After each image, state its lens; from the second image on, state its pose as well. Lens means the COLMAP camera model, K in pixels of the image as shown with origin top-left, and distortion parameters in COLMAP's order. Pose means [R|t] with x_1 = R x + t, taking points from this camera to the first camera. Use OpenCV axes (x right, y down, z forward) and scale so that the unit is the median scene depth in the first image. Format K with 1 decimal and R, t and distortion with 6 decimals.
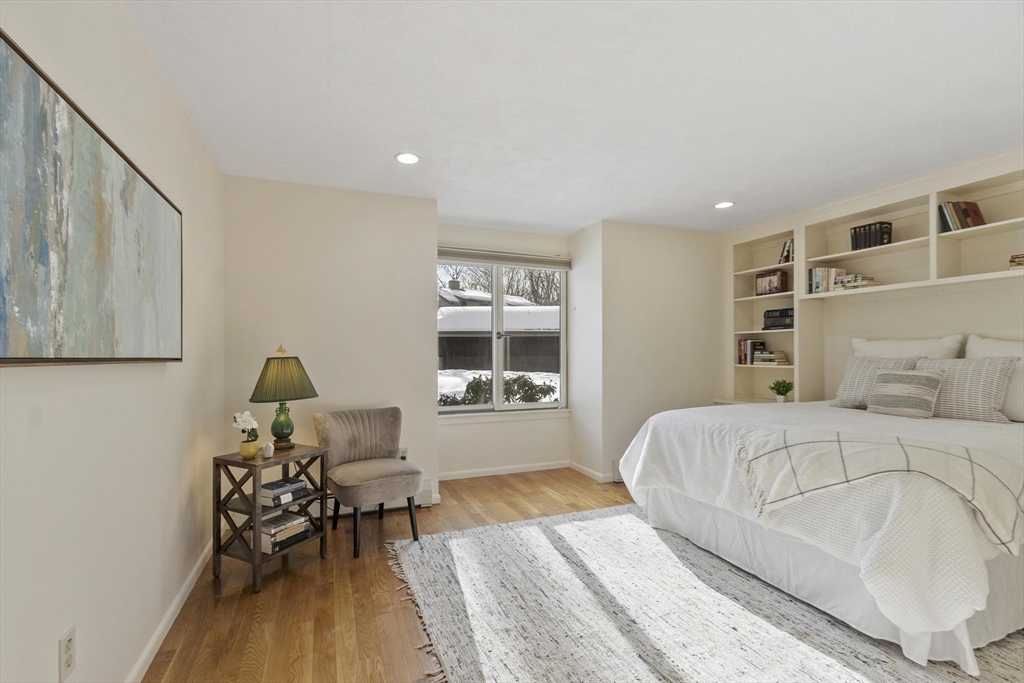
lens RADIAL K [[453.7, 0, 498.5], [0, 453.7, 351.0], [0, 0, 1]] dist [0.015277, 0.000025]
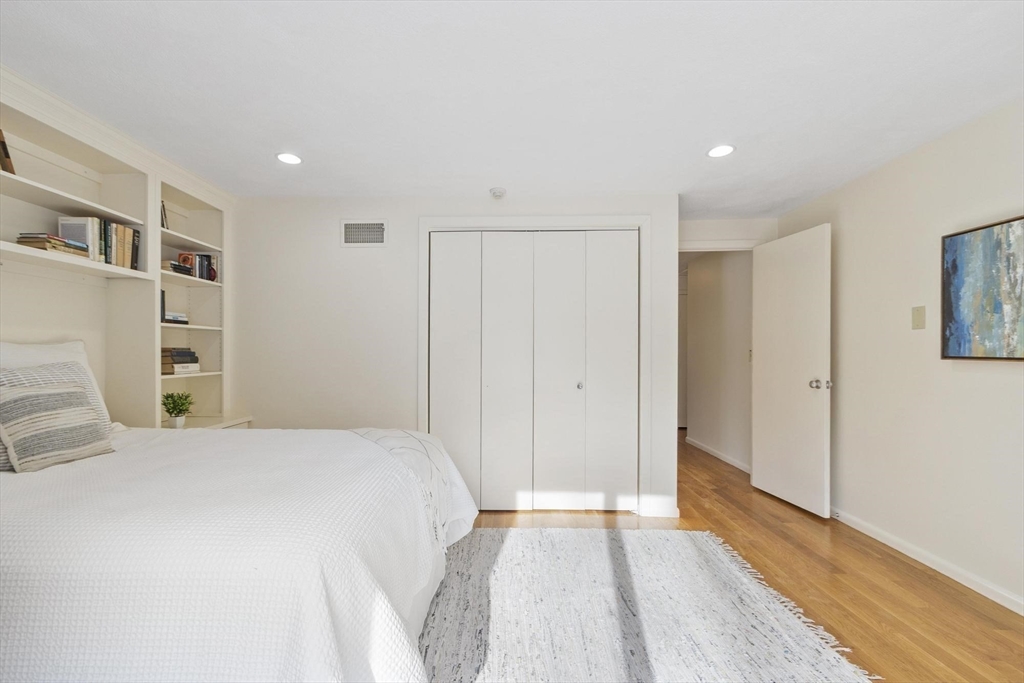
lens RADIAL K [[453.7, 0, 498.5], [0, 453.7, 351.0], [0, 0, 1]] dist [0.015277, 0.000025]
pose [[-0.921693, 0.001096, 0.387918, 0.292591], [-0.000611, 0.999991, -0.004277, -0.003203], [-0.387919, -0.004179, -0.921684, 3.711352]]
